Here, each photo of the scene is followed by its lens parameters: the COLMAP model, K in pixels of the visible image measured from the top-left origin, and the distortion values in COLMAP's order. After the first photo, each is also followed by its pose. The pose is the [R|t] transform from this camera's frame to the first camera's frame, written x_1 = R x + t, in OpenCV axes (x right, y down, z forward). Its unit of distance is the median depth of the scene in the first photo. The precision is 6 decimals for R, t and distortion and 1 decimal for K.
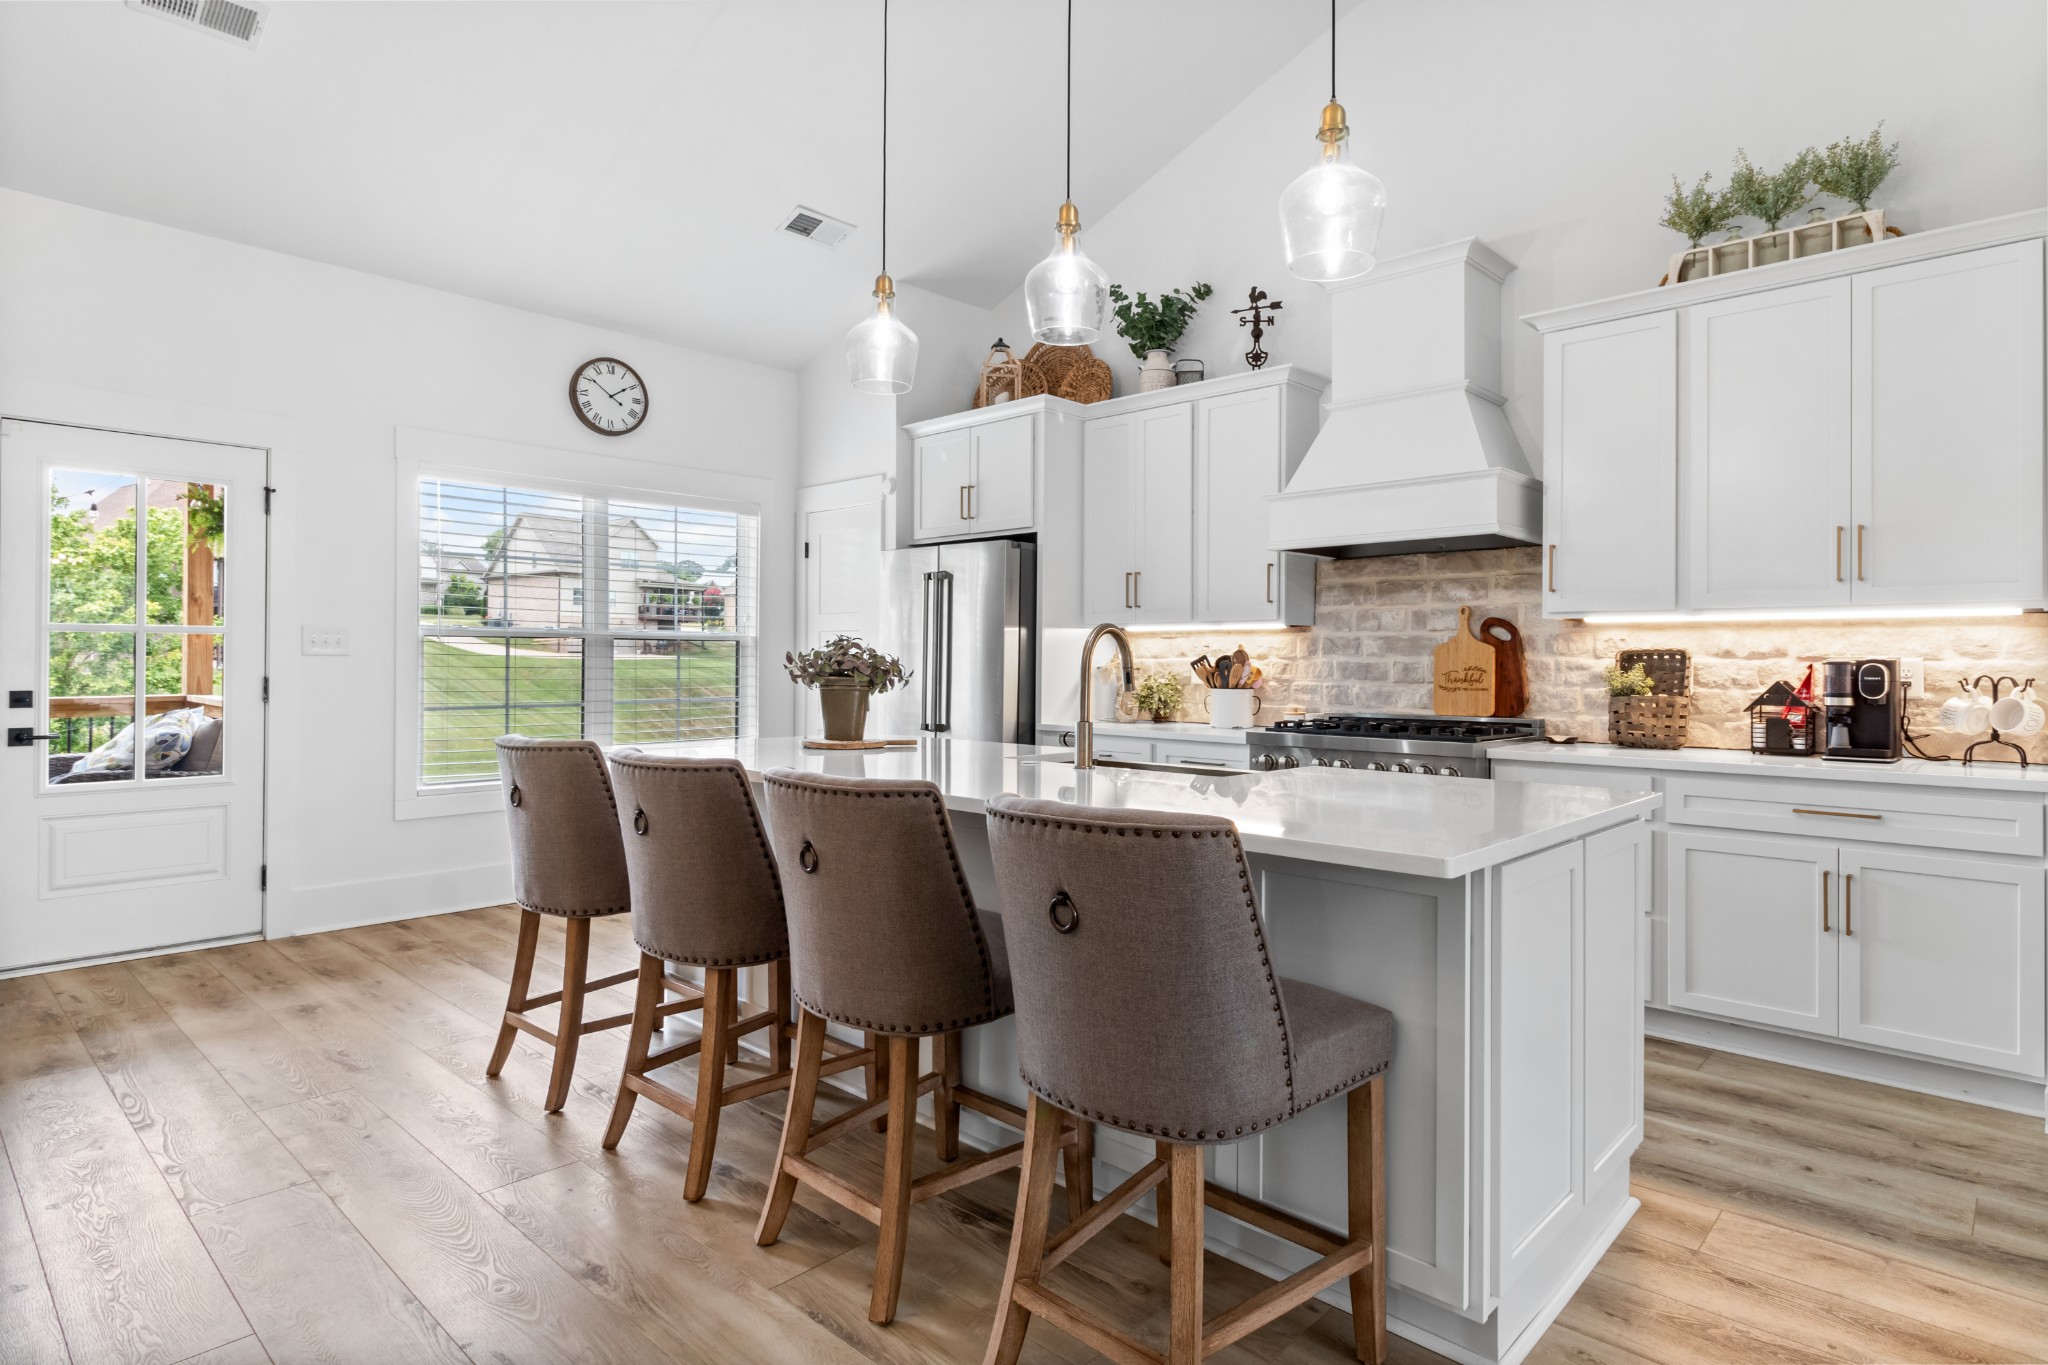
lens RADIAL K [[1095.1, 0, 1034.7], [0, 1095.1, 652.5], [0, 0, 1]] dist [0.003152, 0.000823]
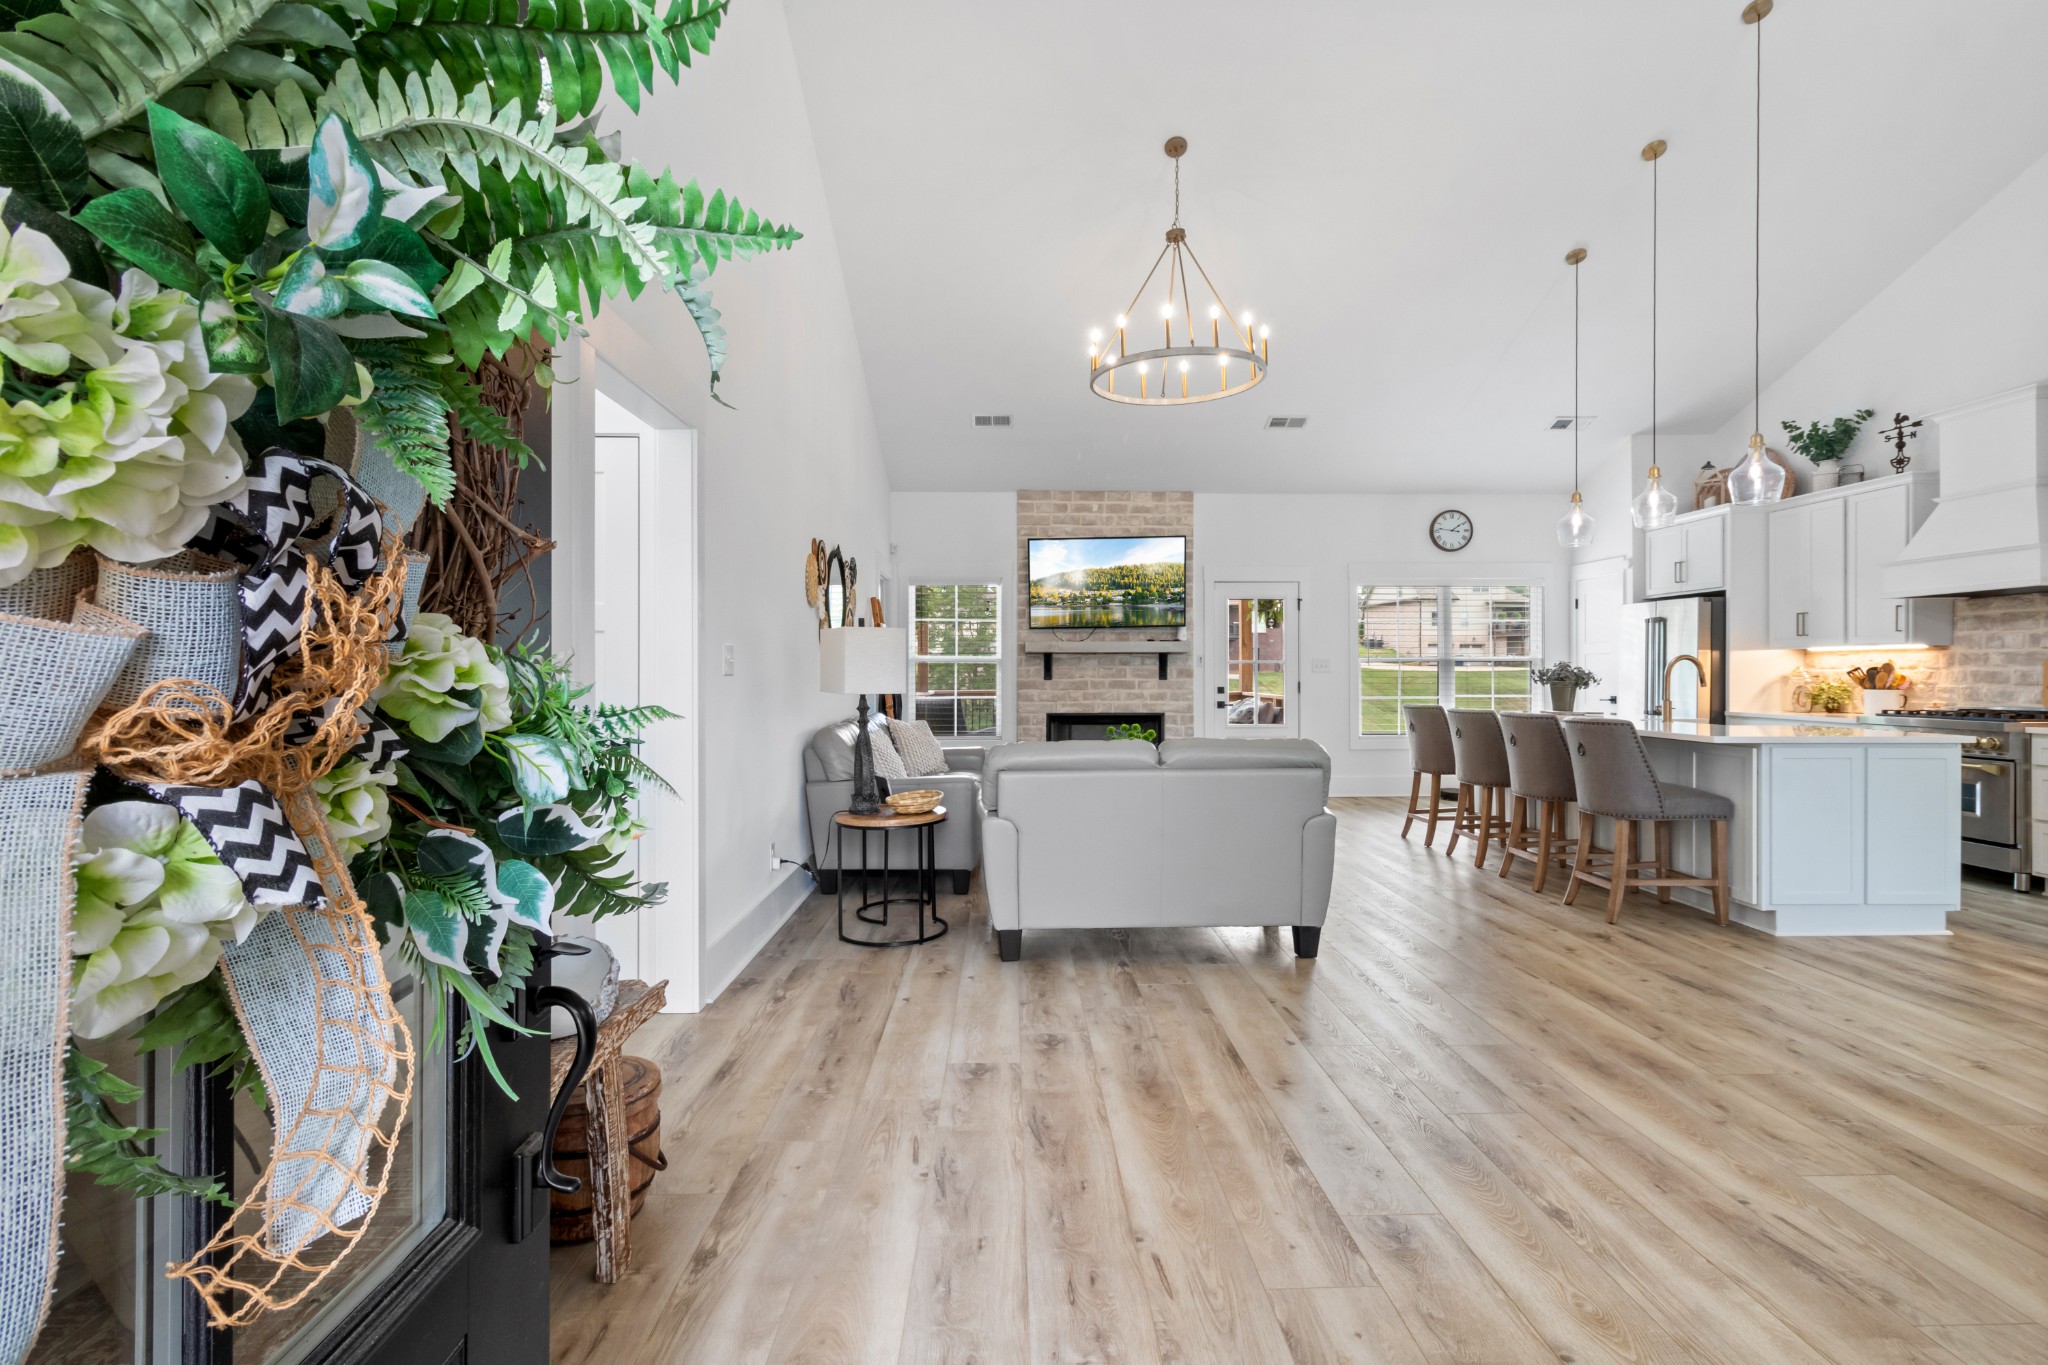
lens RADIAL K [[985.3, 0, 1024.0], [0, 985.3, 682.5], [0, 0, 1]] dist [0.000428, 0.000088]
pose [[0.702891, -0.000815, -0.711297, 0.324338], [0.013444, 0.999836, 0.012139, -0.007987], [0.711170, -0.018095, 0.702787, -0.773752]]
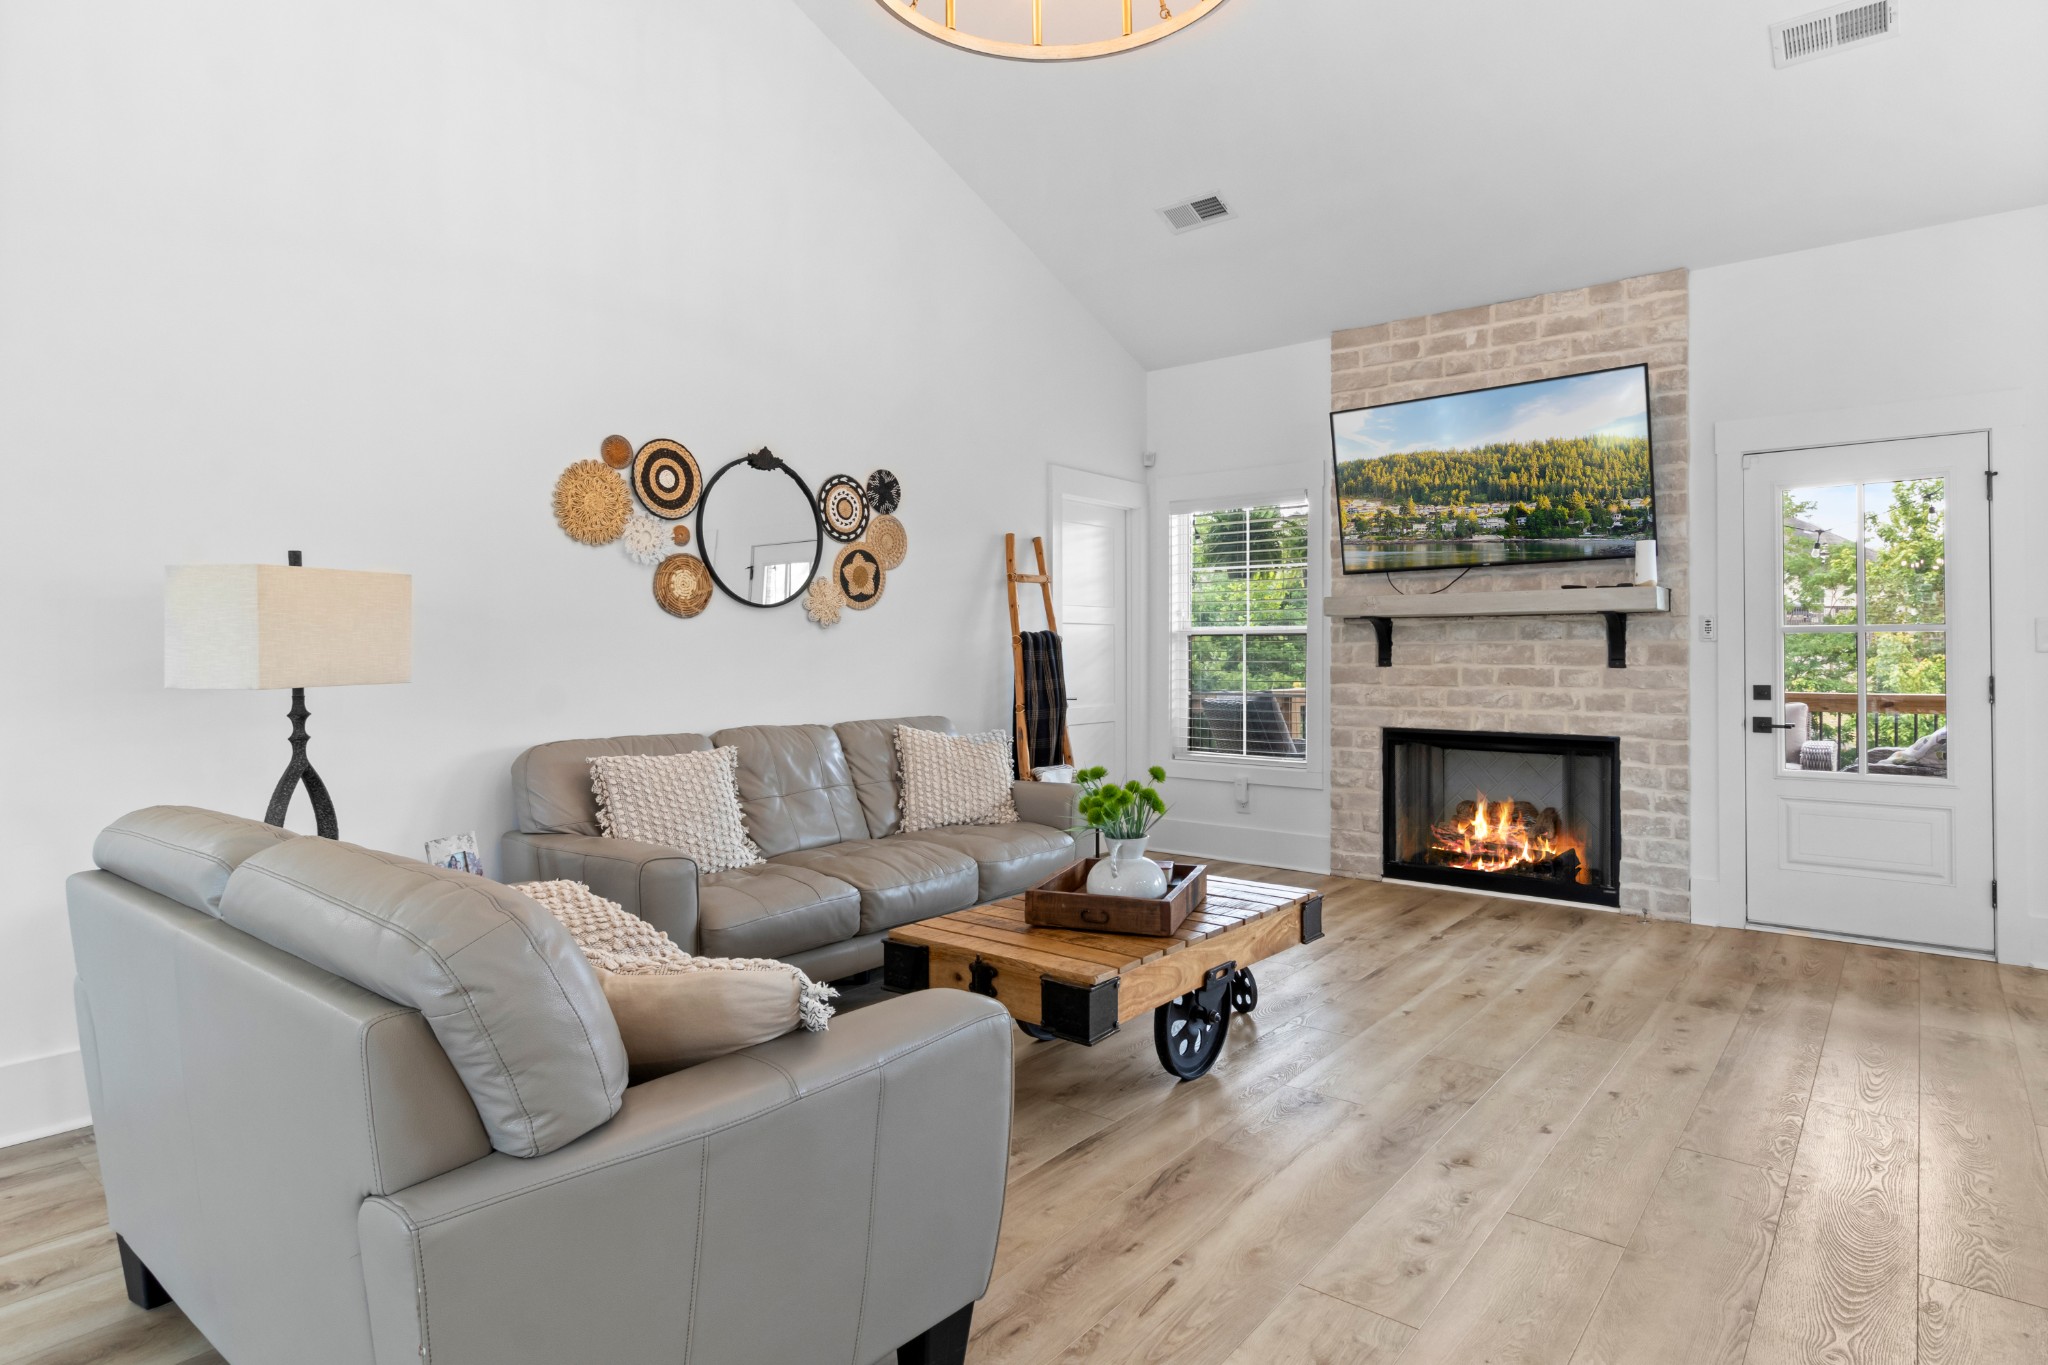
lens RADIAL K [[1112.4, 0, 1032.7], [0, 1112.4, 637.8], [0, 0, 1]] dist [-0.000995, 0.000387]
pose [[0.076028, -0.021320, -0.996878, 0.155573], [0.010969, 0.999729, -0.020545, 0.000261], [0.997045, -0.009373, 0.076242, 0.113282]]
